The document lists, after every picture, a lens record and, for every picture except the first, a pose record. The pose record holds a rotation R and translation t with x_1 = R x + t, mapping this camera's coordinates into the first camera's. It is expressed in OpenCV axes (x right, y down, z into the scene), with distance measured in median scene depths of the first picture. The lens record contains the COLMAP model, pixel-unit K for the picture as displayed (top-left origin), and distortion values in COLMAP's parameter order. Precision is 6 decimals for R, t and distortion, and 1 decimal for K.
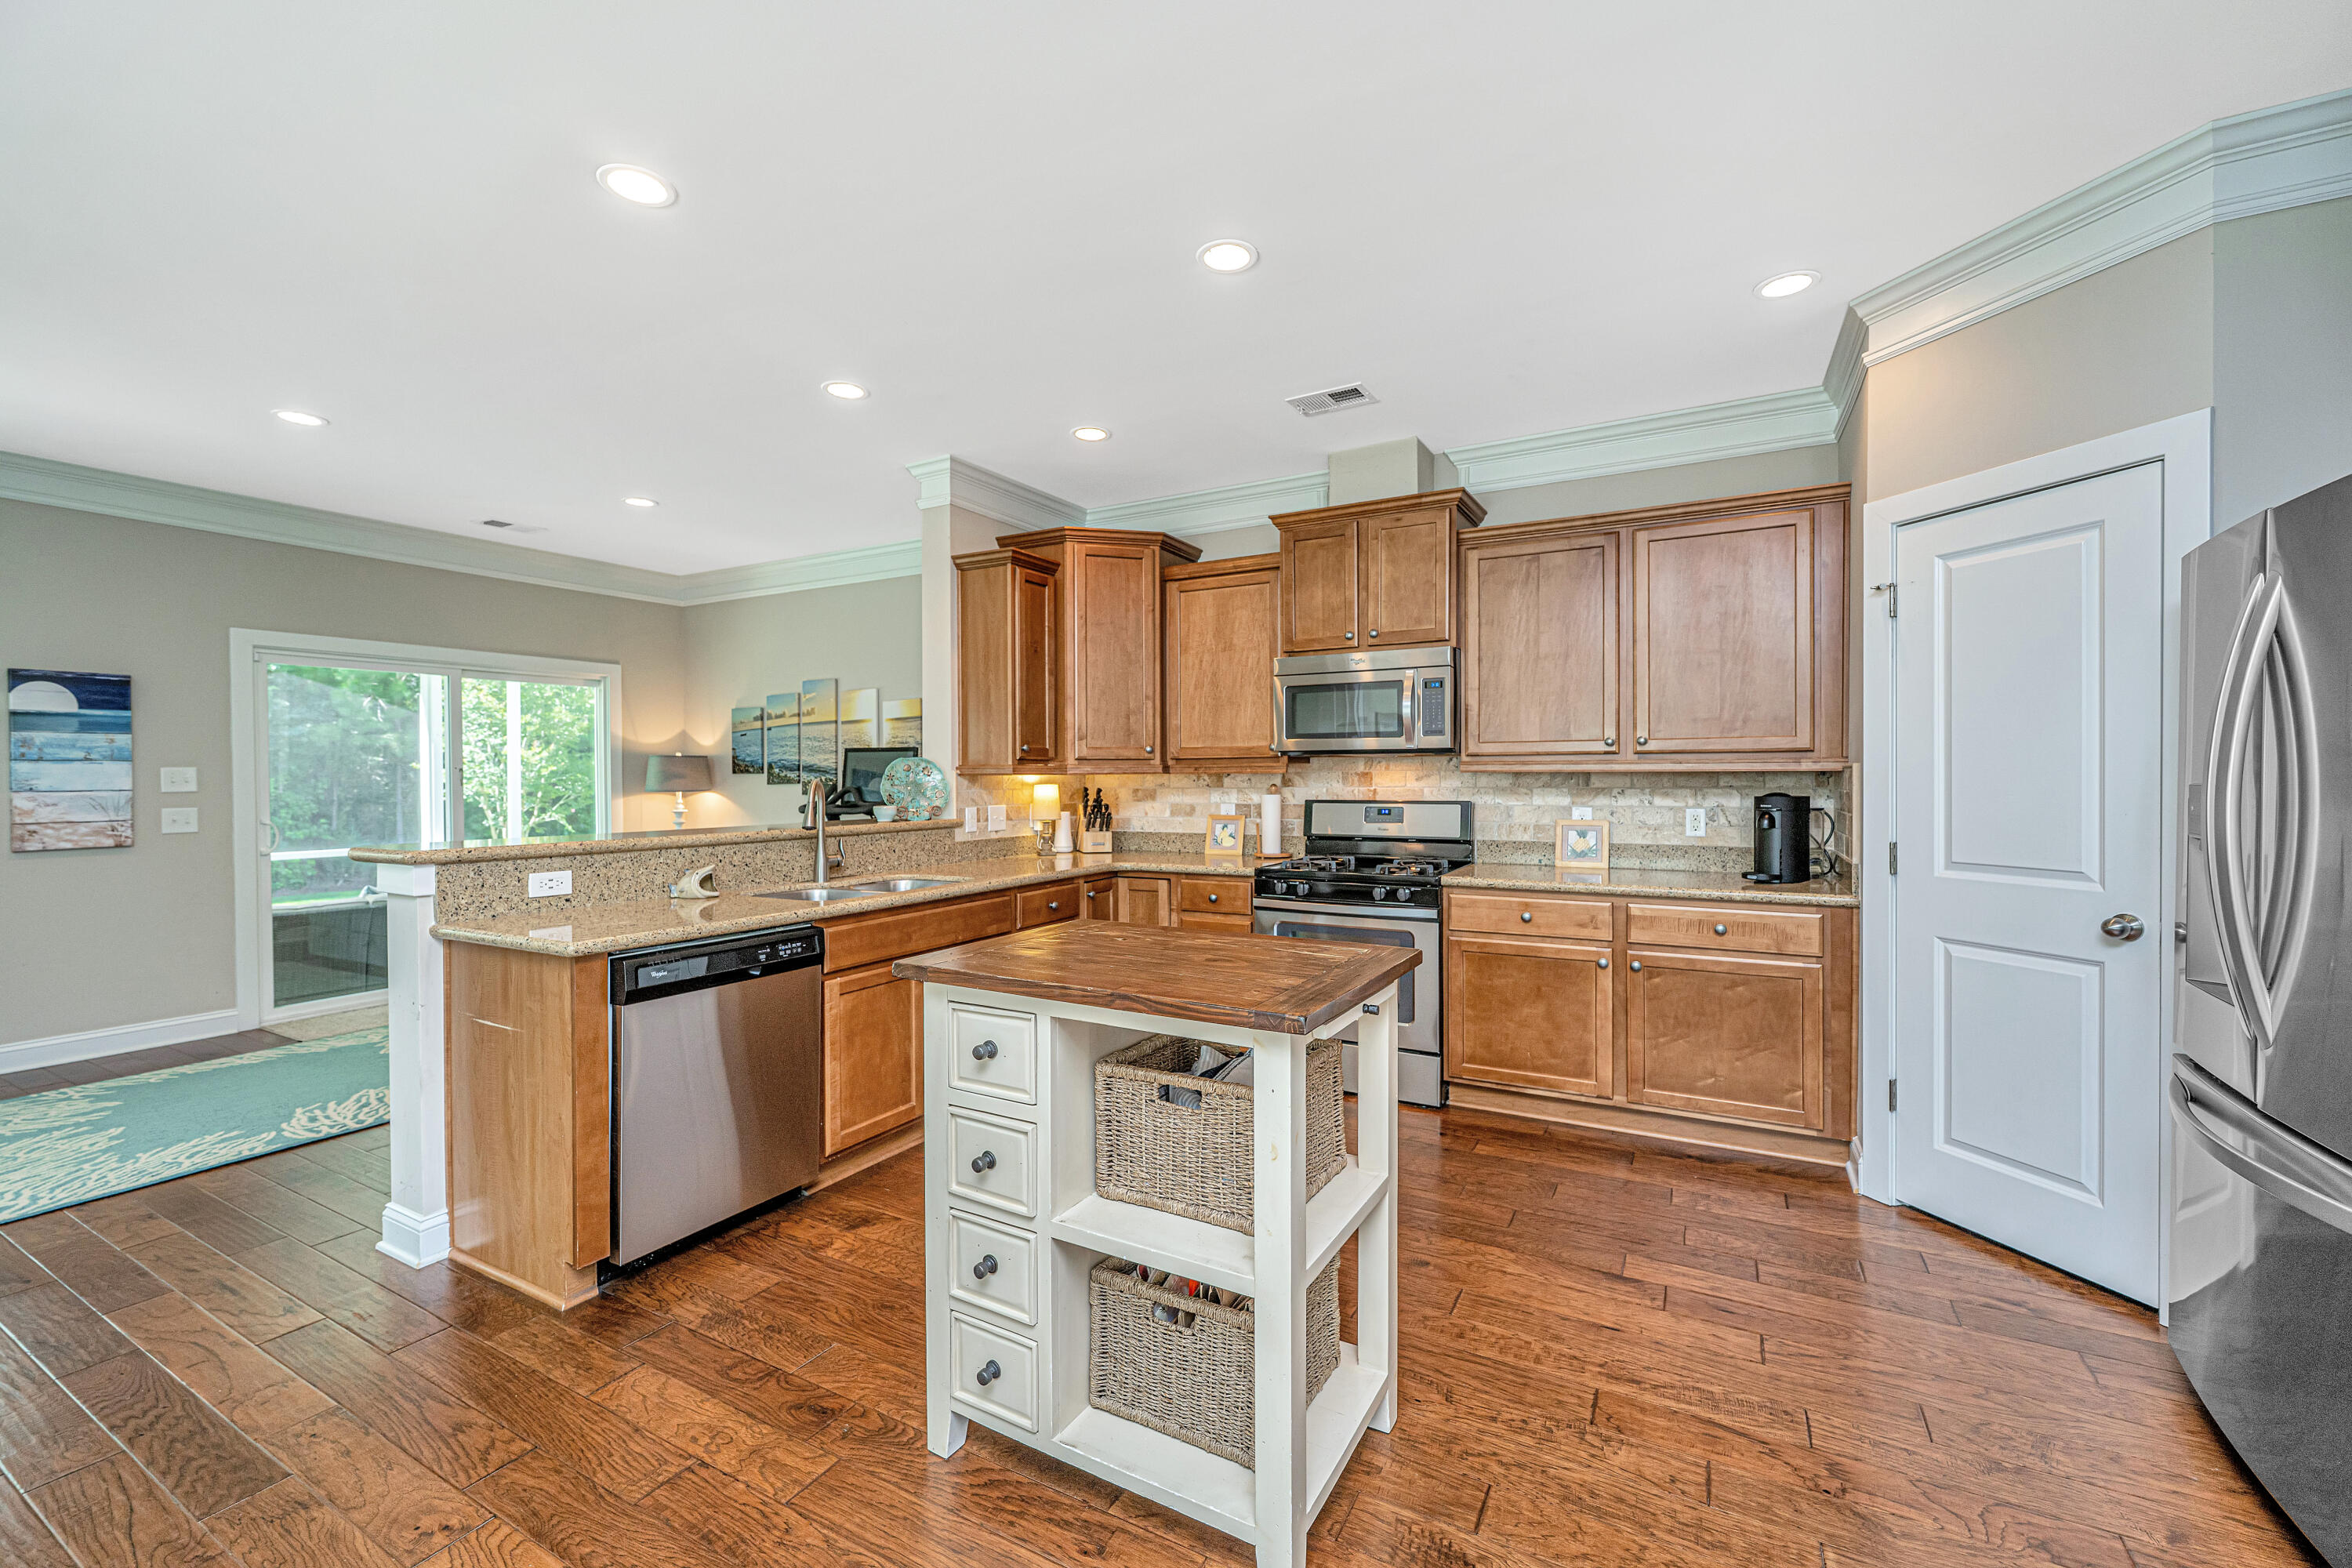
lens RADIAL K [[939.0, 0, 1176.5], [0, 939.0, 783.2], [0, 0, 1]] dist [0.002964, -0.000813]
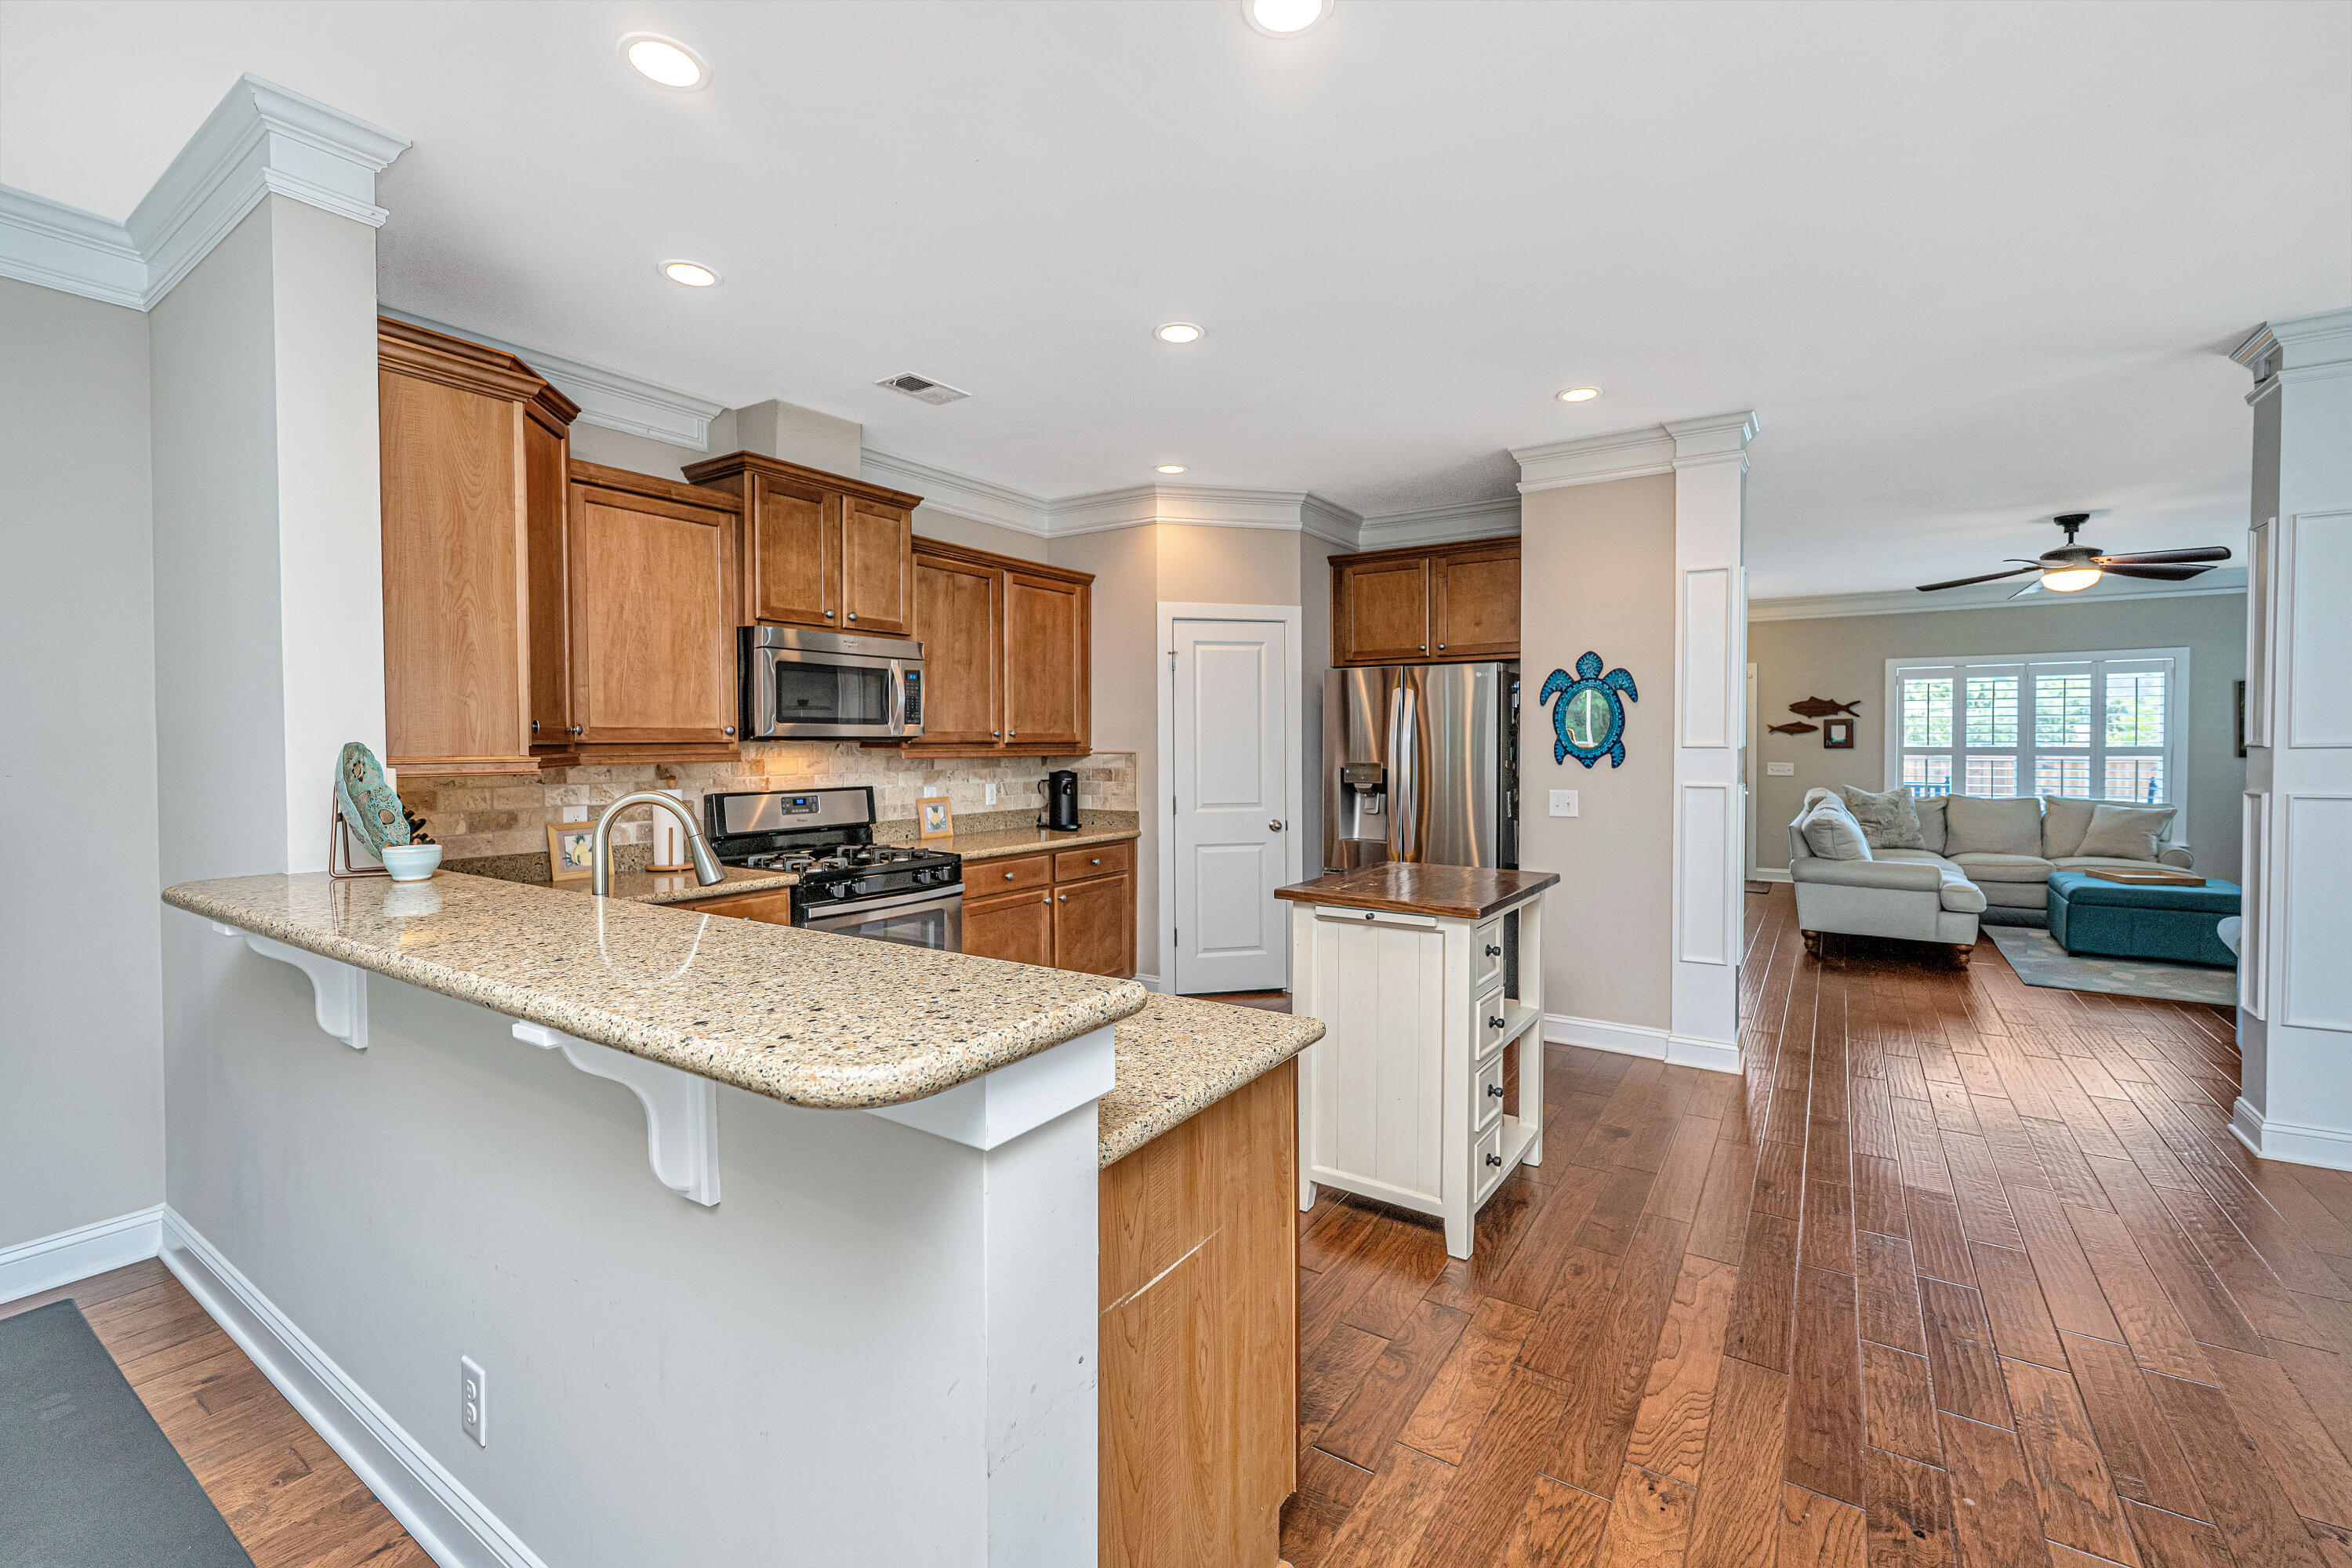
lens RADIAL K [[939.0, 0, 1207.9], [0, 939.0, 763.3], [0, 0, 1]] dist [0.002964, -0.000813]
pose [[0.098987, -0.019242, 0.994903, -0.759398], [0.009282, 0.999787, 0.018413, -0.024302], [-0.995045, 0.007412, 0.099145, 0.571040]]
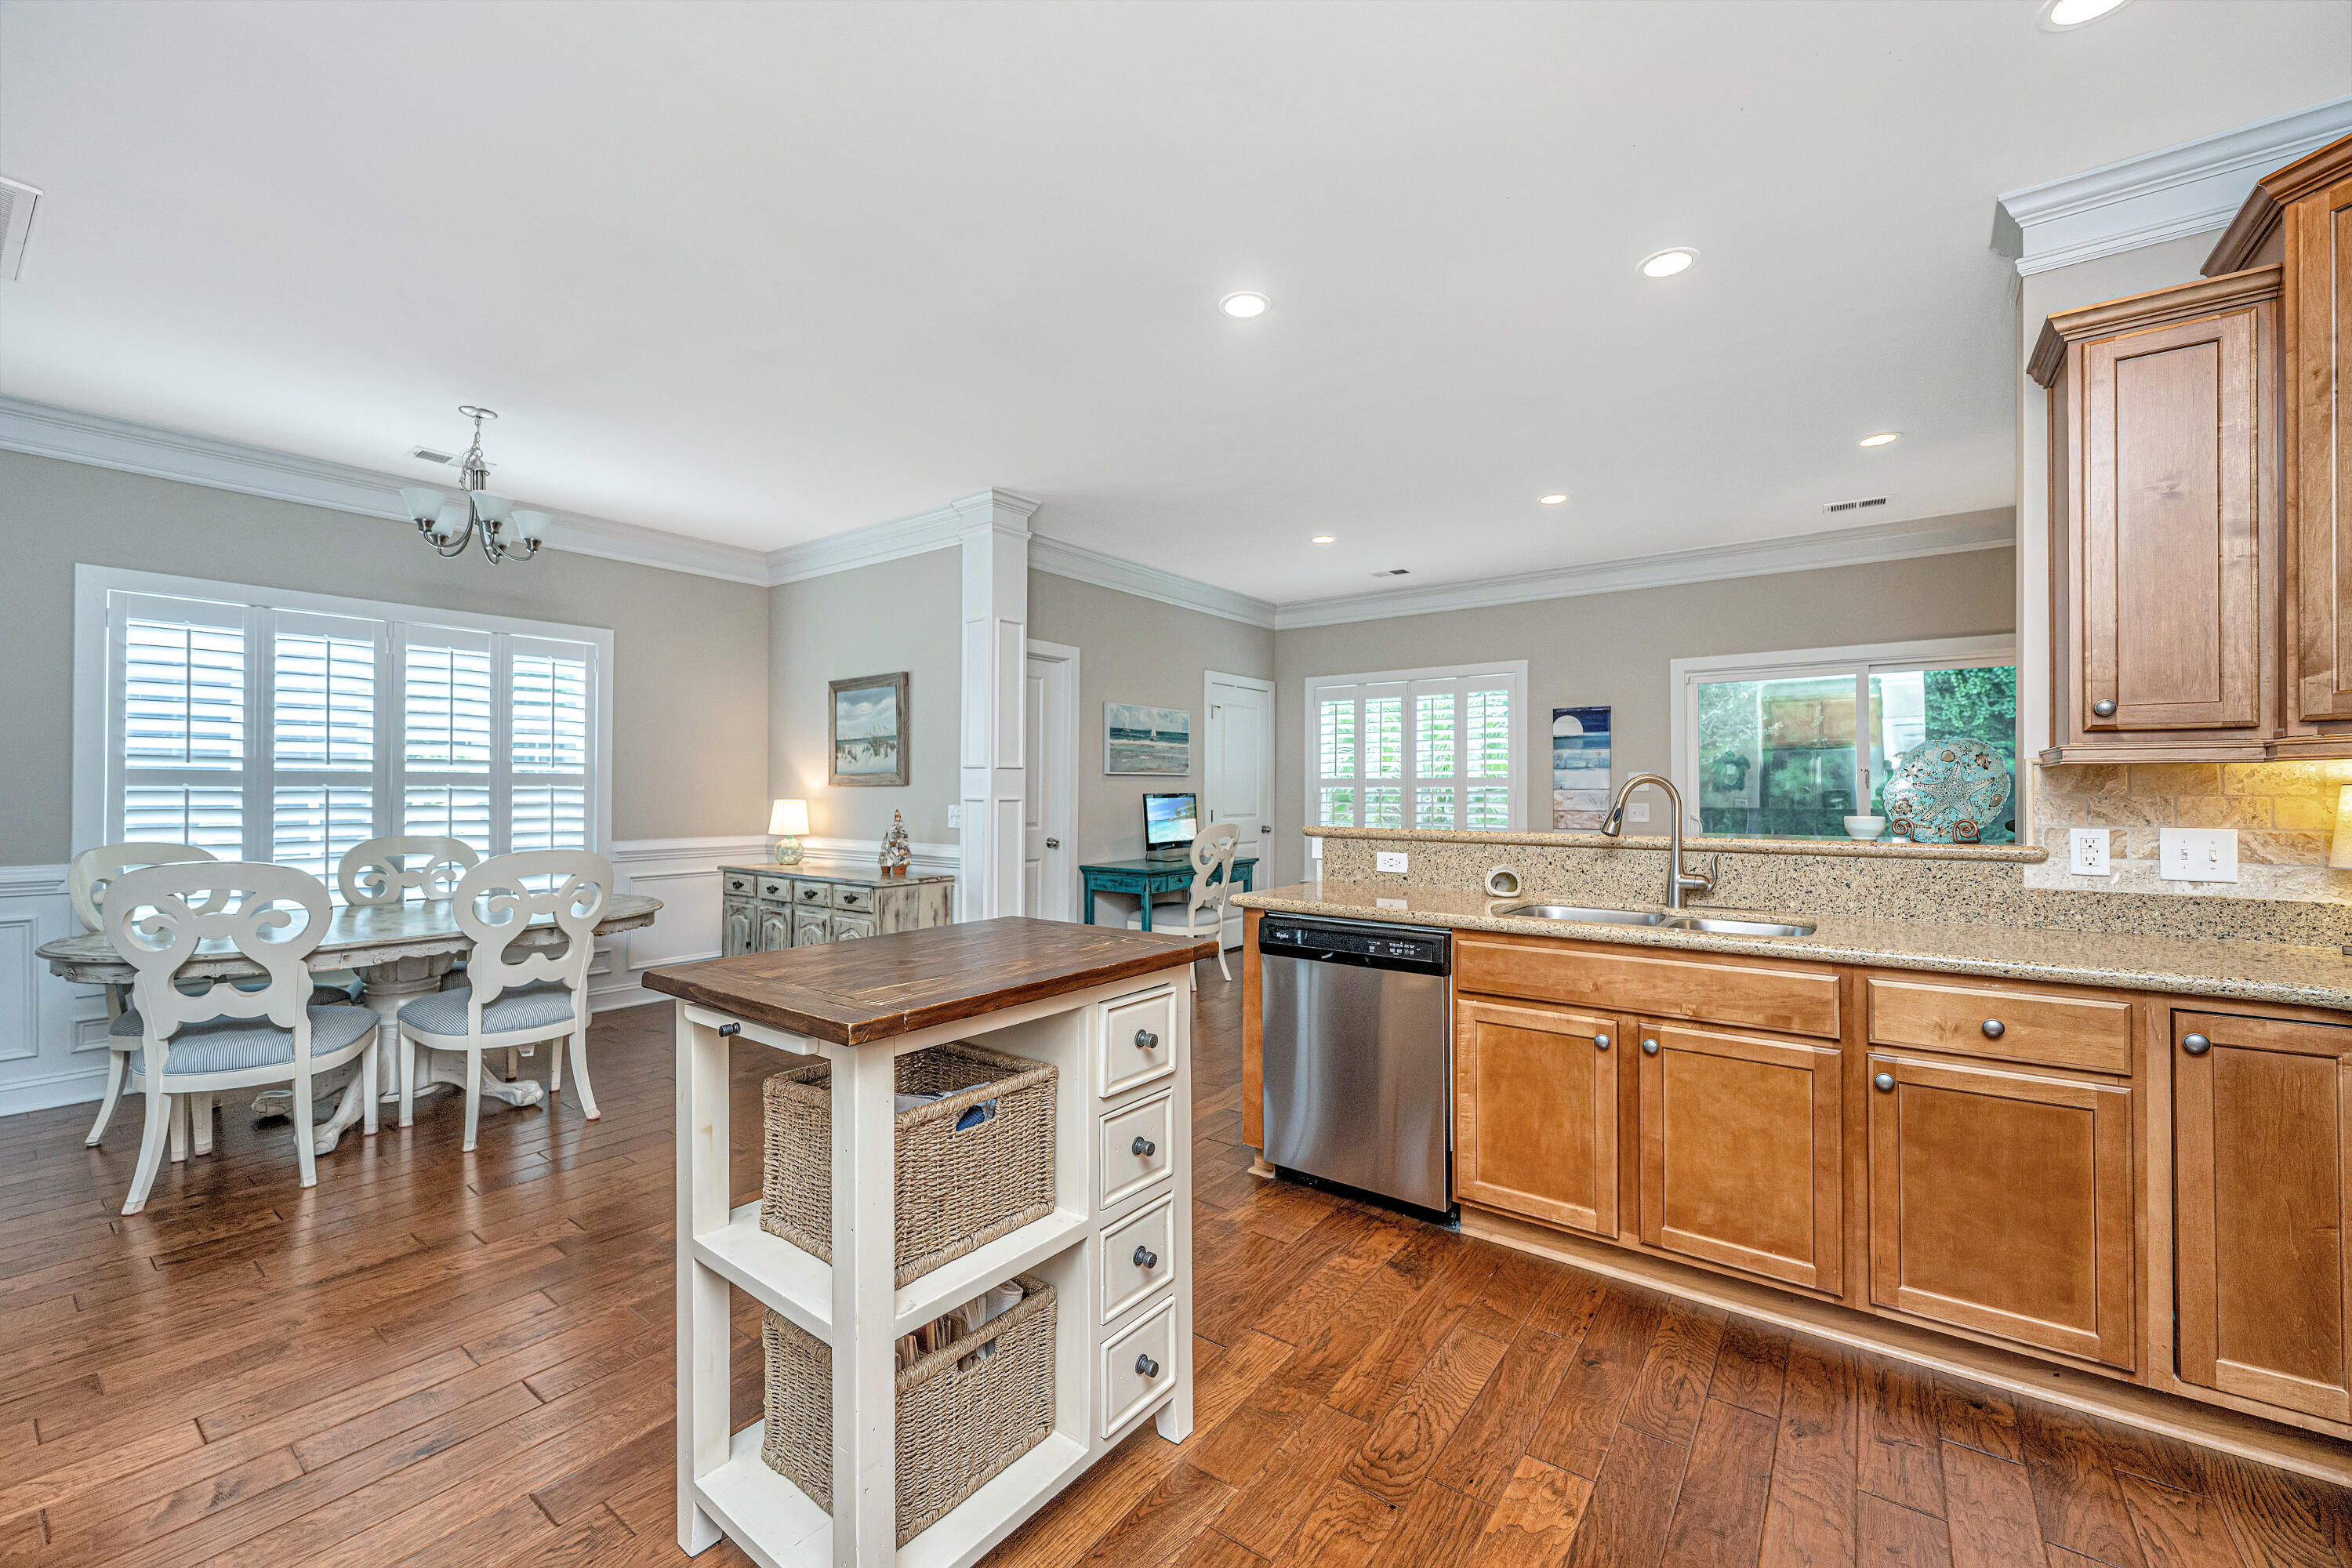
lens RADIAL K [[939.0, 0, 1182.0], [0, 939.0, 794.1], [0, 0, 1]] dist [0.002964, -0.000813]
pose [[-0.125793, 0.010263, -0.992003, 0.366077], [-0.010081, 0.999882, 0.011623, 0.005759], [0.992005, 0.011463, -0.125675, 0.576427]]
